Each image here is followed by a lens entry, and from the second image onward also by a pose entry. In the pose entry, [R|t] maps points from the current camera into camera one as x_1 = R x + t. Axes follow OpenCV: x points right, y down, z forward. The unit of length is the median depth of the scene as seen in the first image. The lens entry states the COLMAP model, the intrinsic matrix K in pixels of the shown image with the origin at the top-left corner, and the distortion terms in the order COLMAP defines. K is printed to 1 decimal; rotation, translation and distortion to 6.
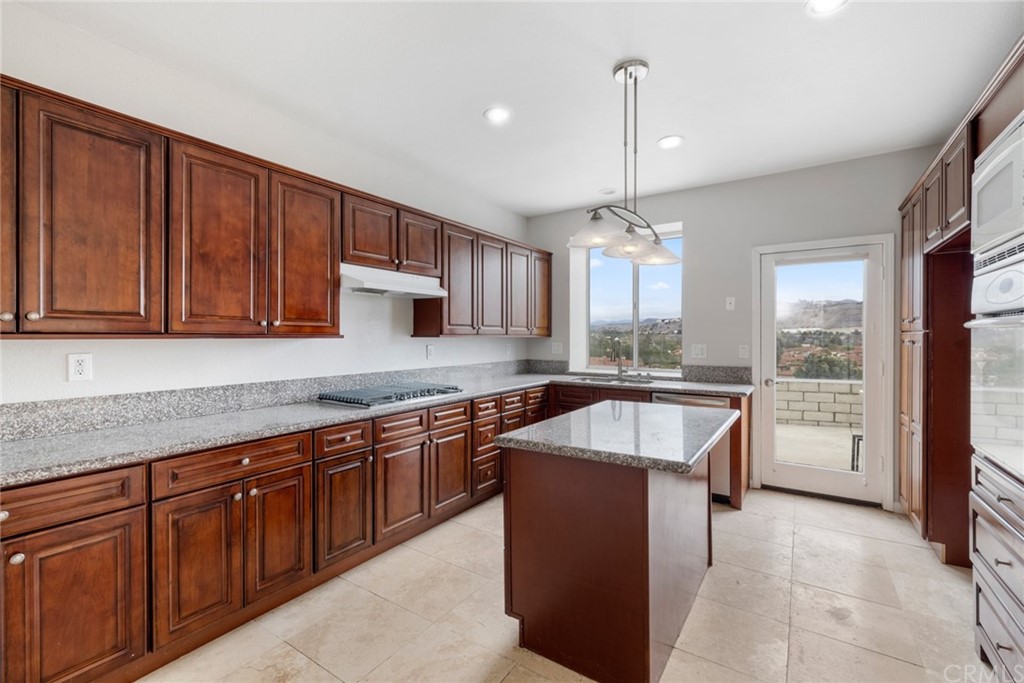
lens RADIAL K [[447.5, 0, 508.3], [0, 447.5, 341.1], [0, 0, 1]] dist [0.001776, 0.000540]
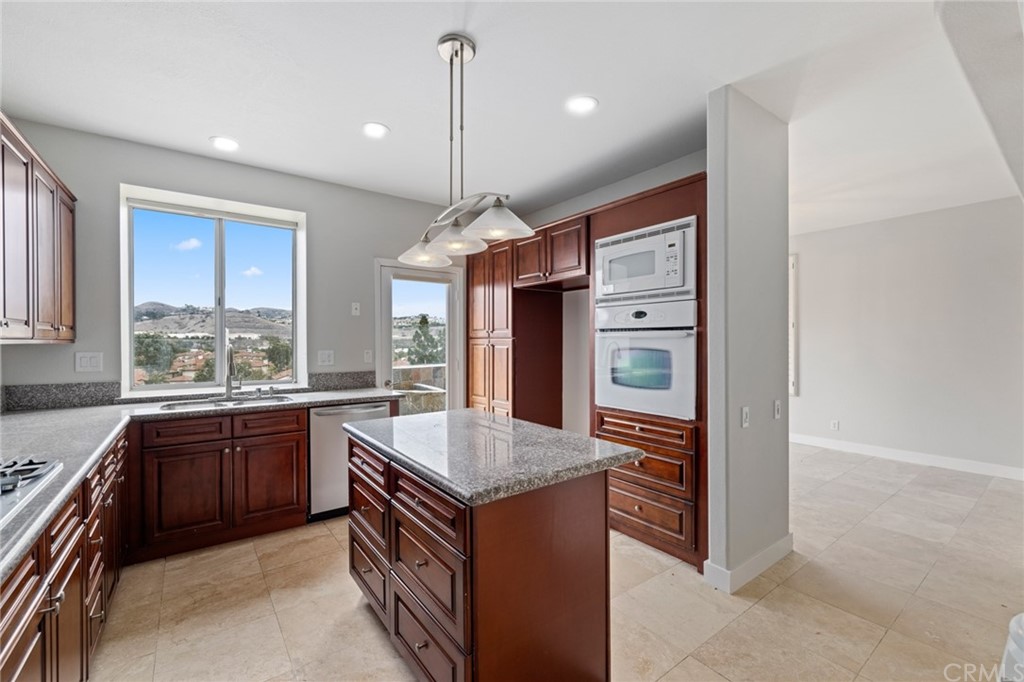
lens RADIAL K [[423.1, 0, 513.7], [0, 423.1, 341.2], [0, 0, 1]] dist [0.003700, 0.000252]
pose [[0.326806, 0.001427, 0.945090, -0.279327], [0.008928, 0.999950, -0.004598, -0.003954], [-0.945049, 0.009941, 0.326777, 0.342720]]
